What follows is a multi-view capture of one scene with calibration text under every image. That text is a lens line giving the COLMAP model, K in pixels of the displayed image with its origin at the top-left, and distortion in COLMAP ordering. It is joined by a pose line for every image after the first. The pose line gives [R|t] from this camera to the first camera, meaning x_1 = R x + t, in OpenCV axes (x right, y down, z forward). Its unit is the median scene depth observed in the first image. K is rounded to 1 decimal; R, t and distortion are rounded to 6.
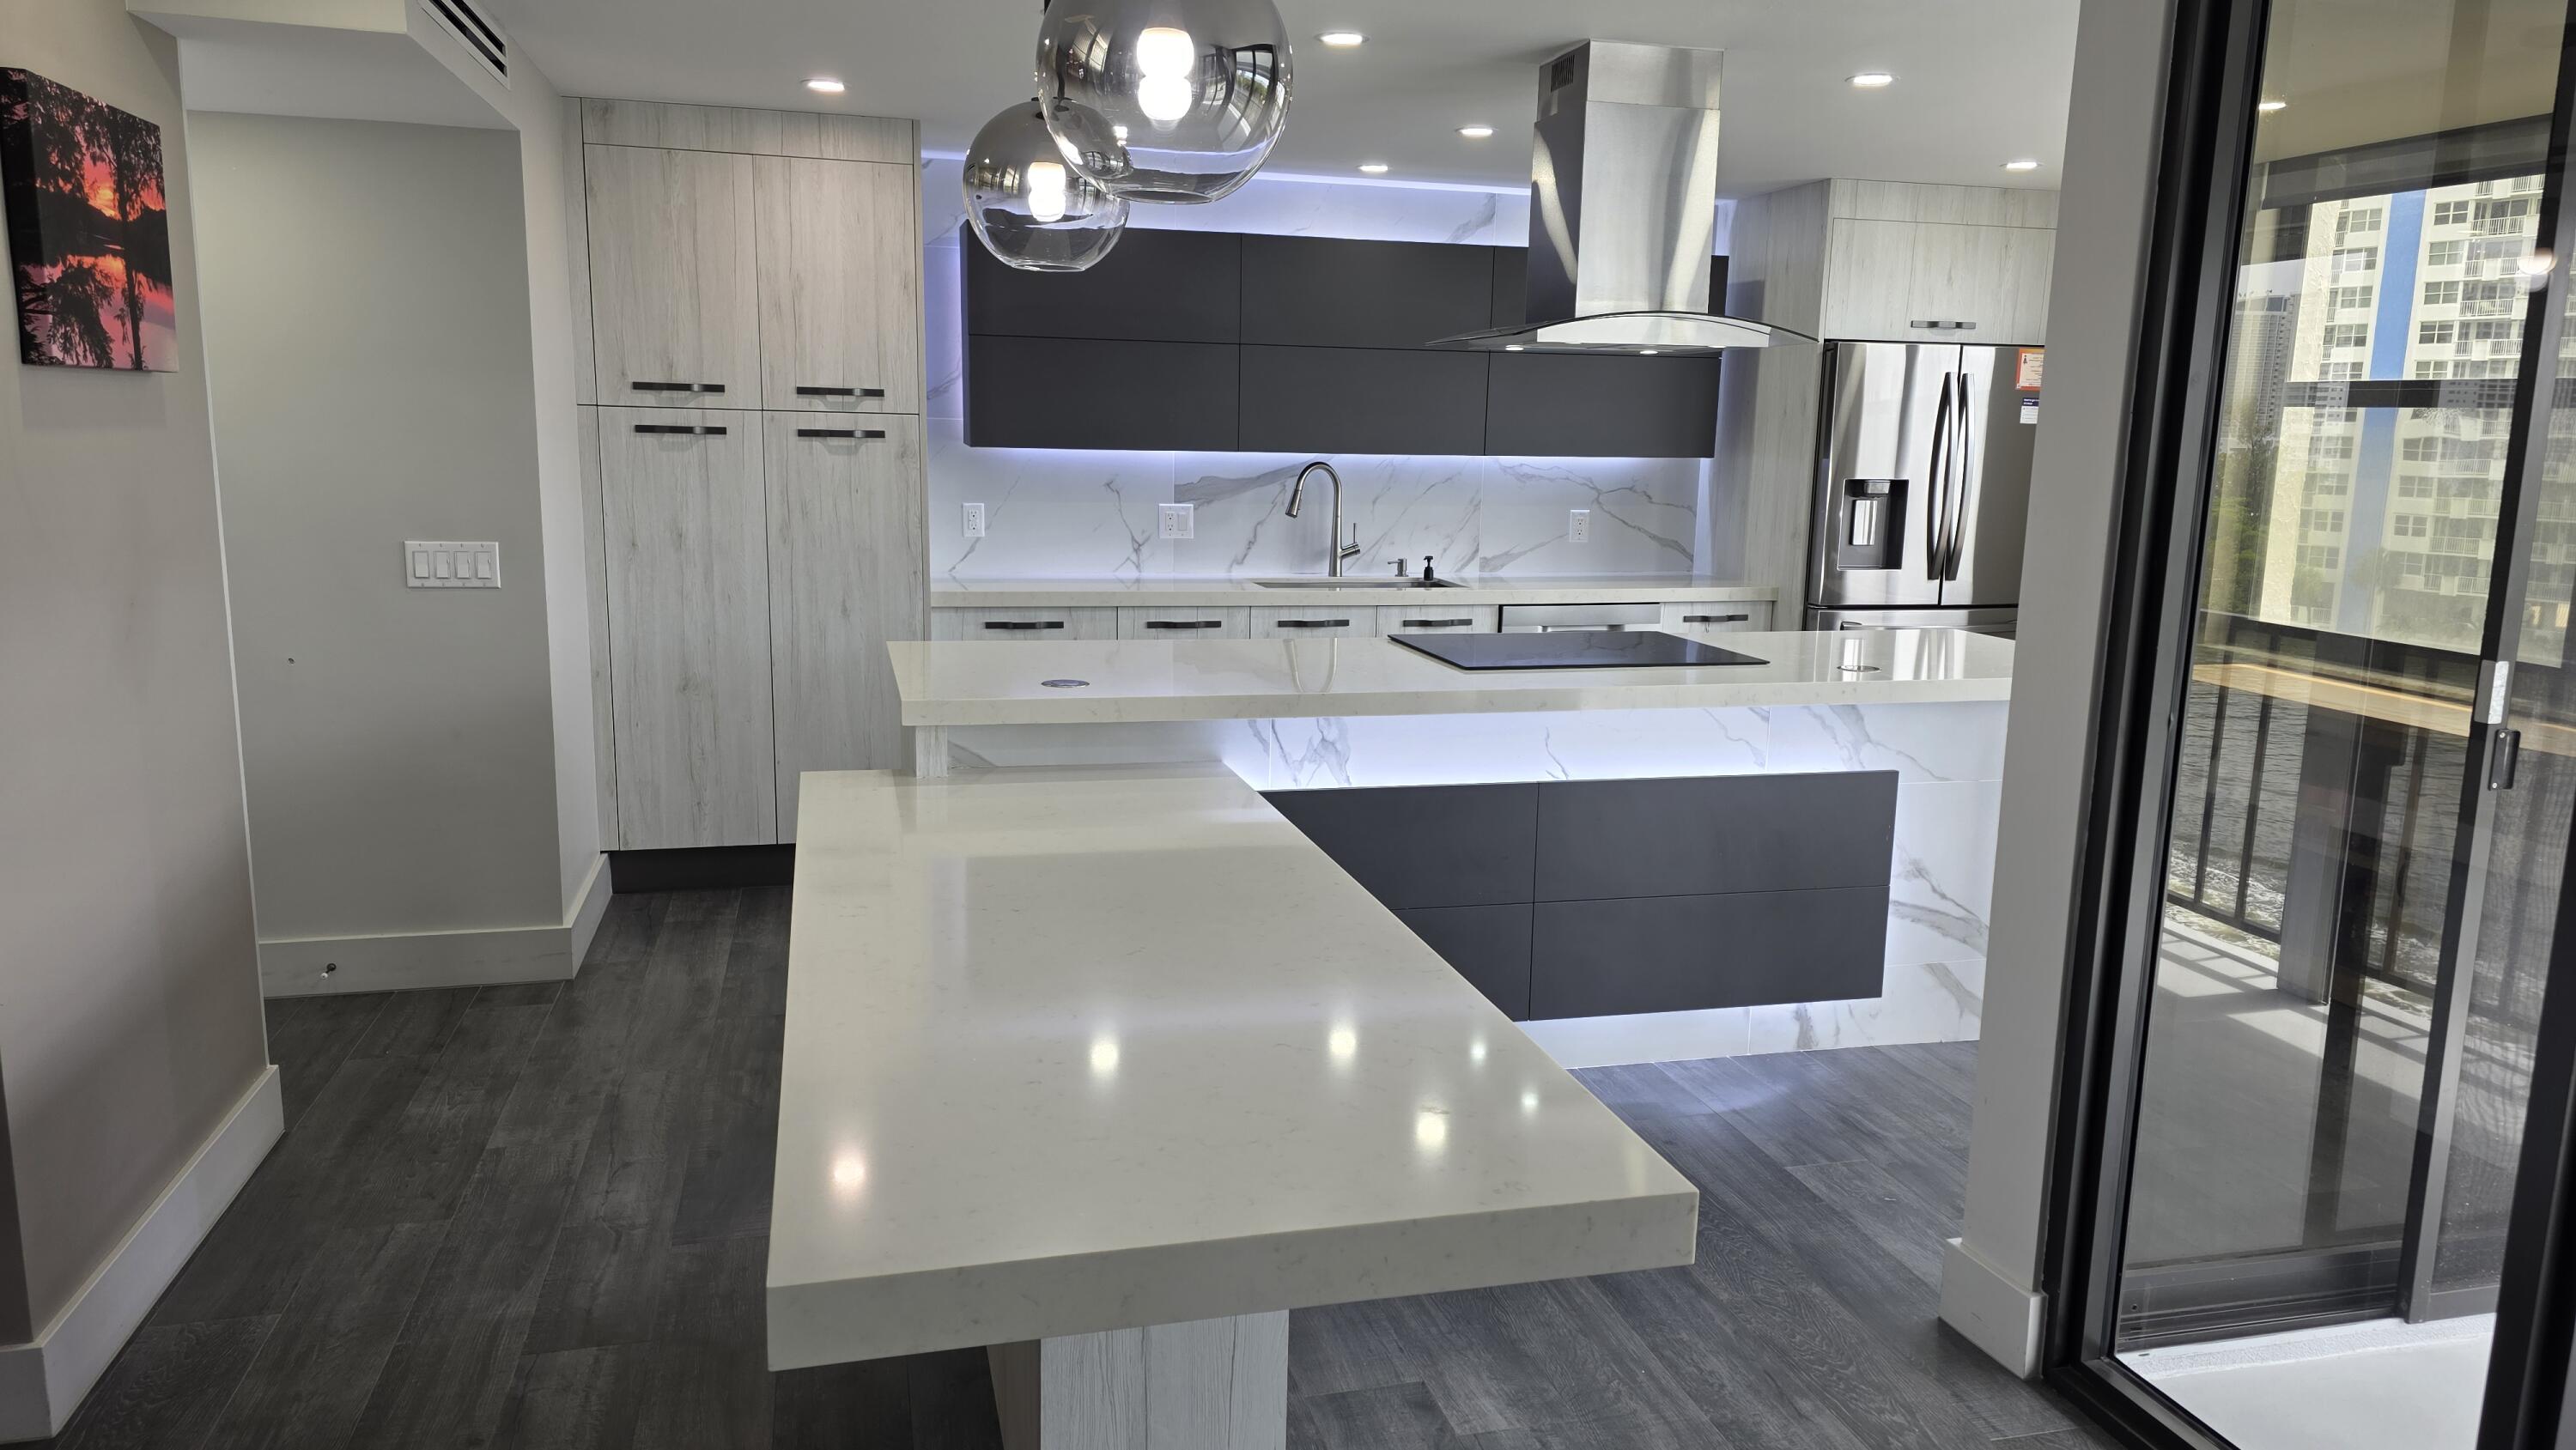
lens RADIAL K [[1701.3, 0, 1302.9], [0, 1701.3, 727.4], [0, 0, 1]] dist [0.042920, -0.000337]
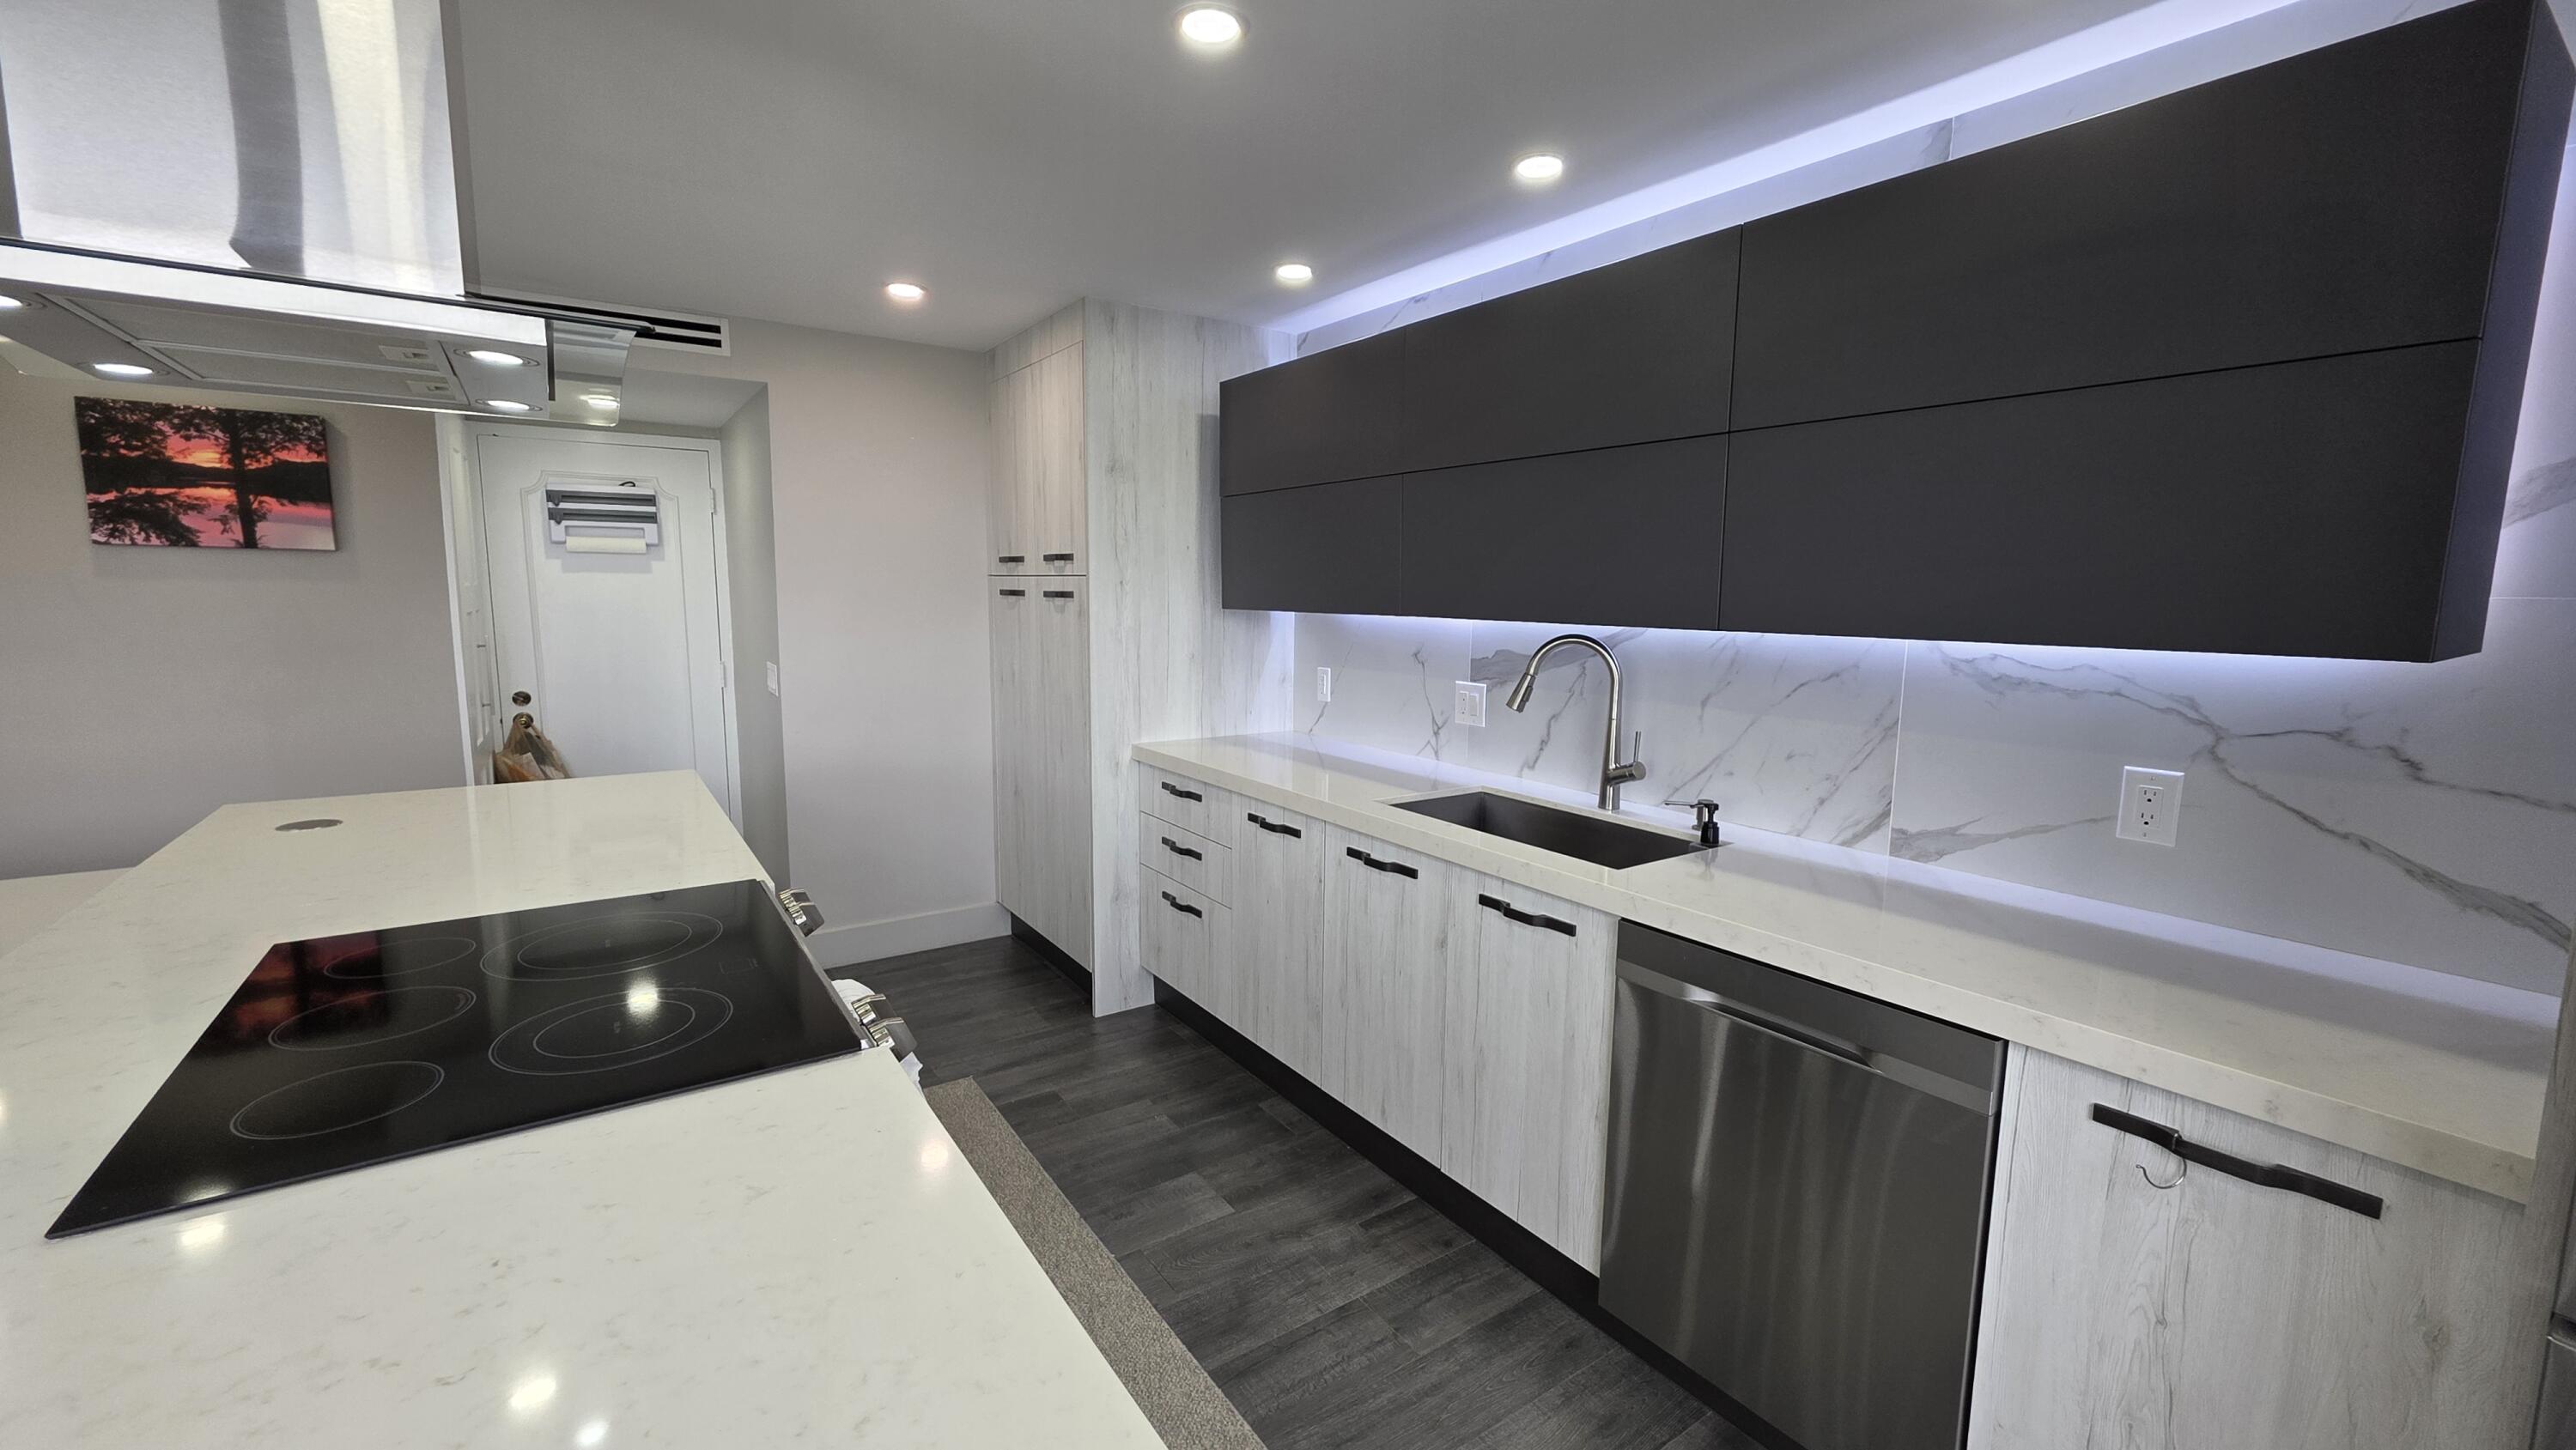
lens RADIAL K [[1021.5, 0, 1276.8], [0, 1021.5, 726.4], [0, 0, 1]] dist [-0.001182, 0.001318]
pose [[0.348359, 0.110792, -0.930791, 0.352613], [-0.170846, 0.983862, 0.053168, -0.123978], [0.921660, 0.140501, 0.361666, 0.762078]]
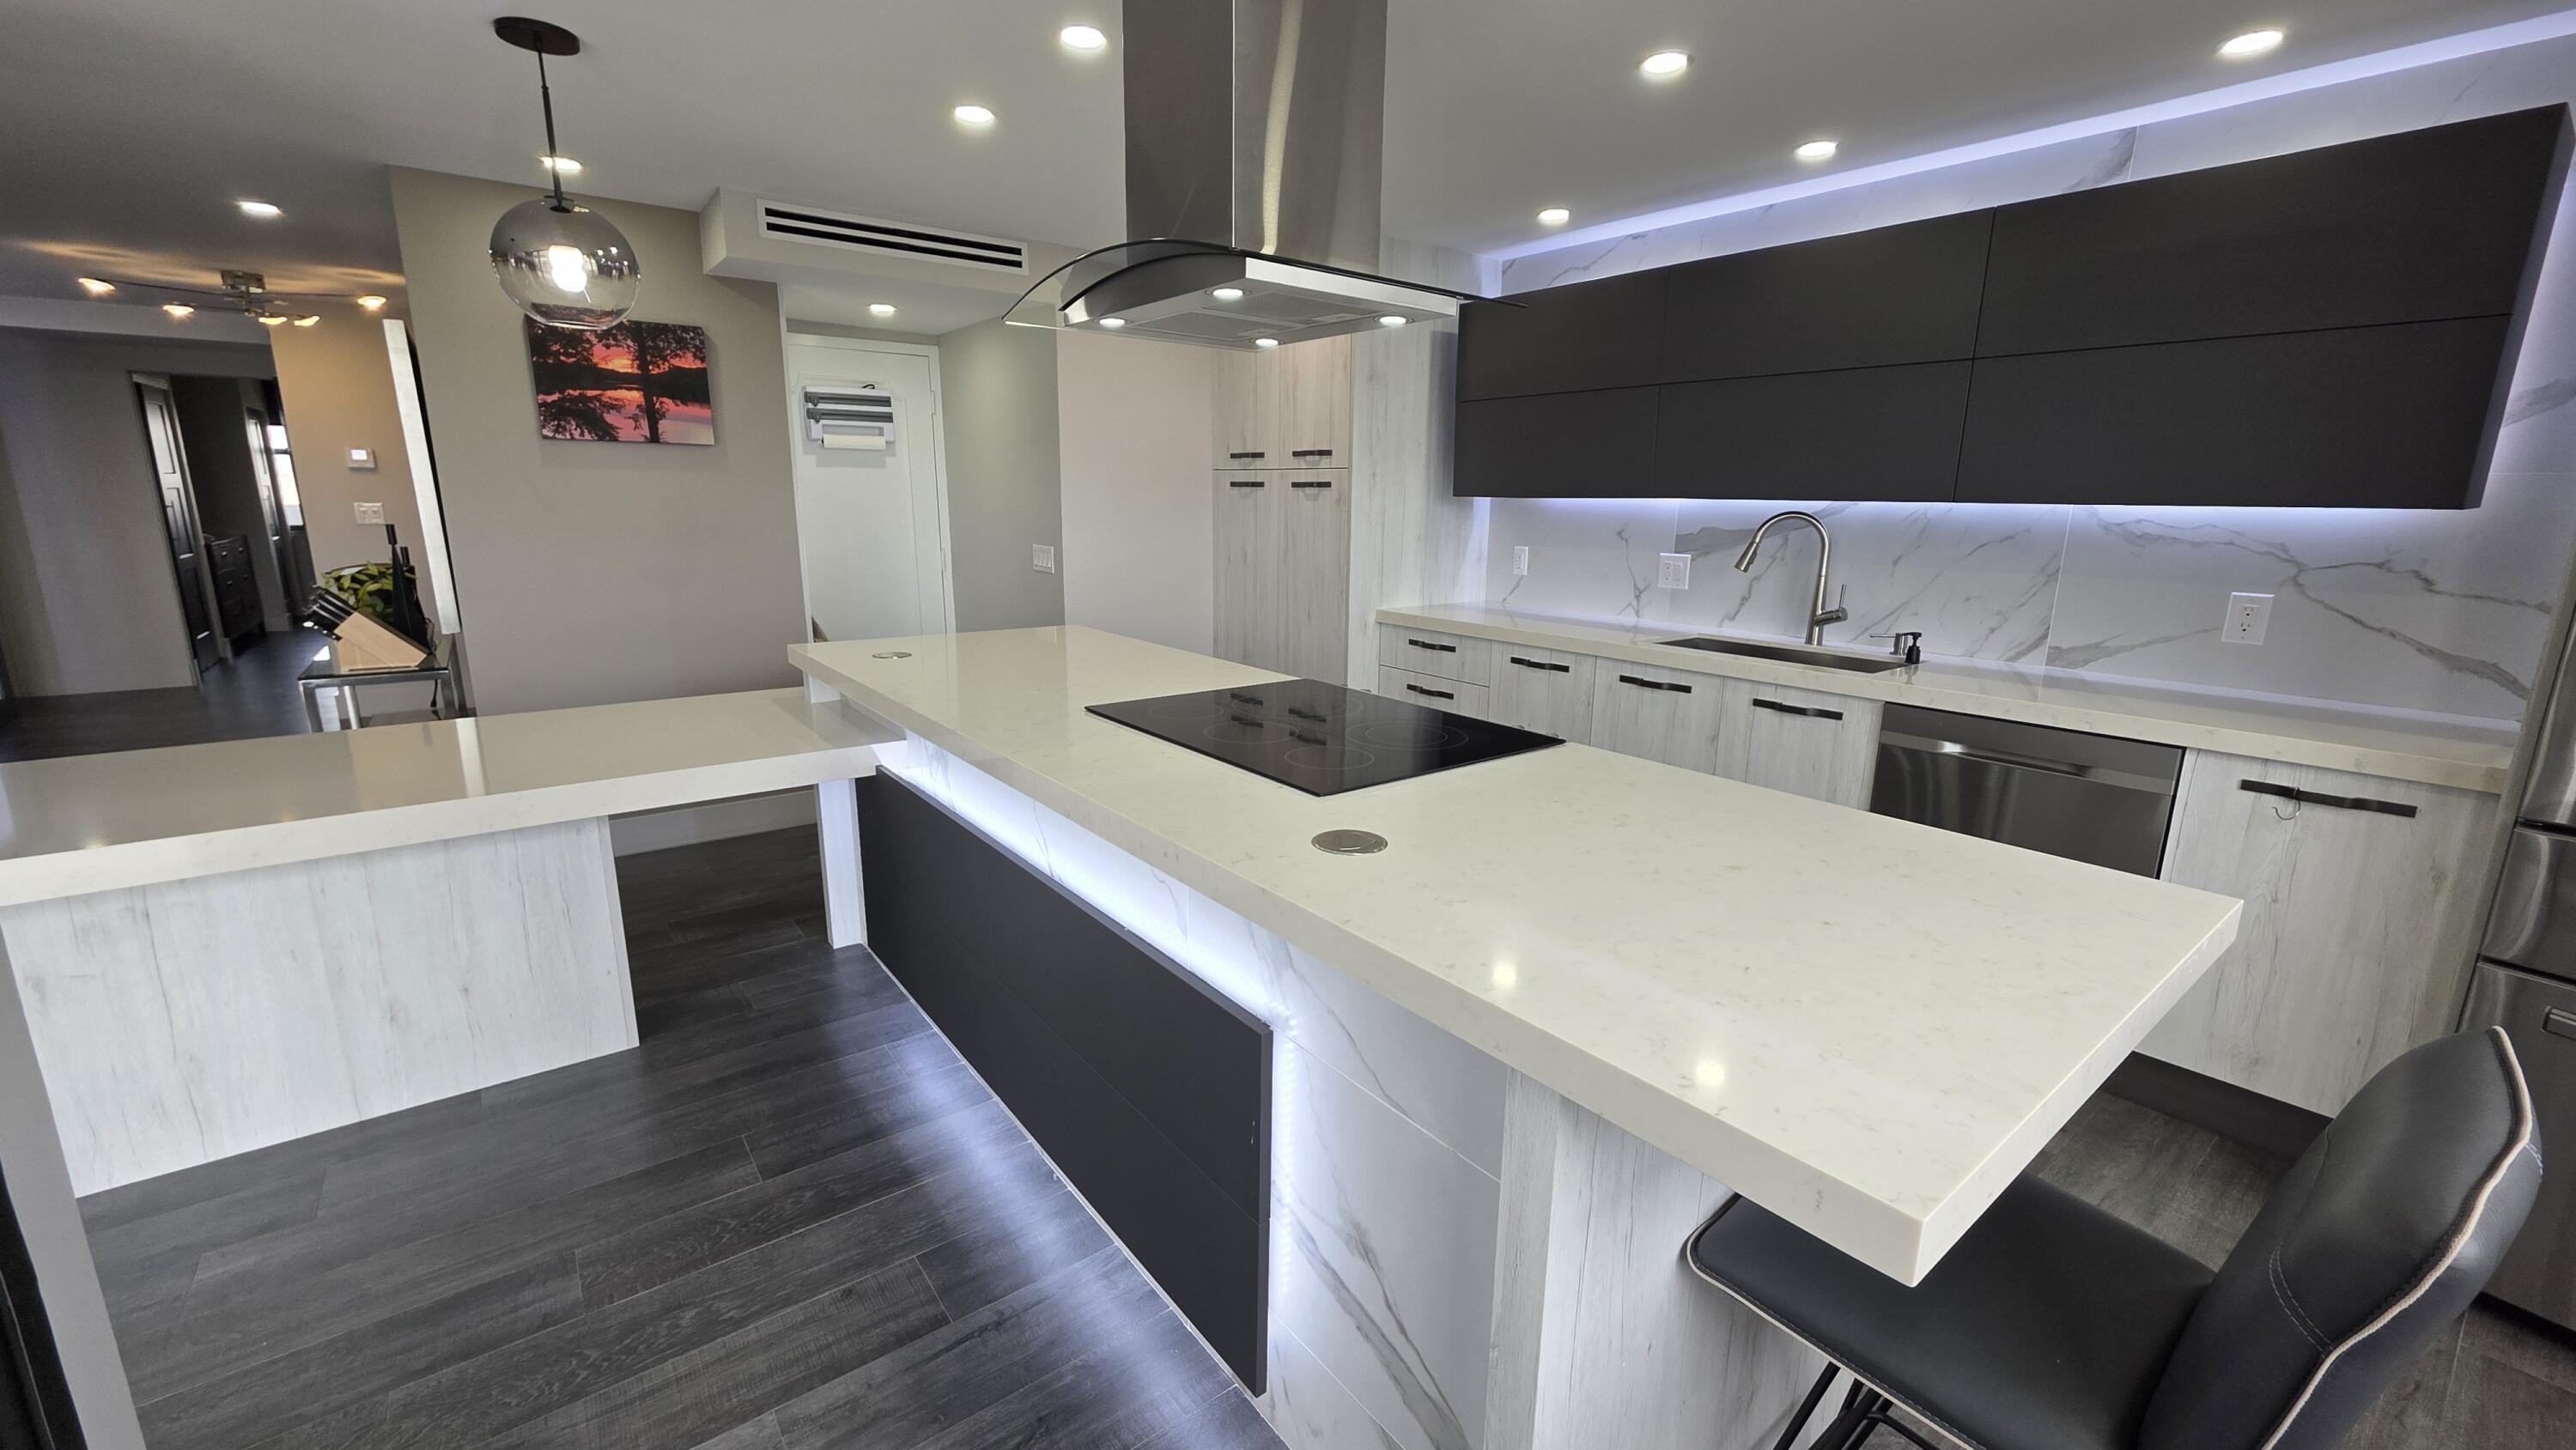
lens RADIAL K [[1021.5, 0, 1279.4], [0, 1021.5, 721.8], [0, 0, 1]] dist [-0.001182, 0.001318]
pose [[0.396477, 0.185572, -0.899094, 0.404787], [-0.166701, 0.977628, 0.128271, -0.074548], [0.902783, 0.099023, 0.418542, 0.557414]]
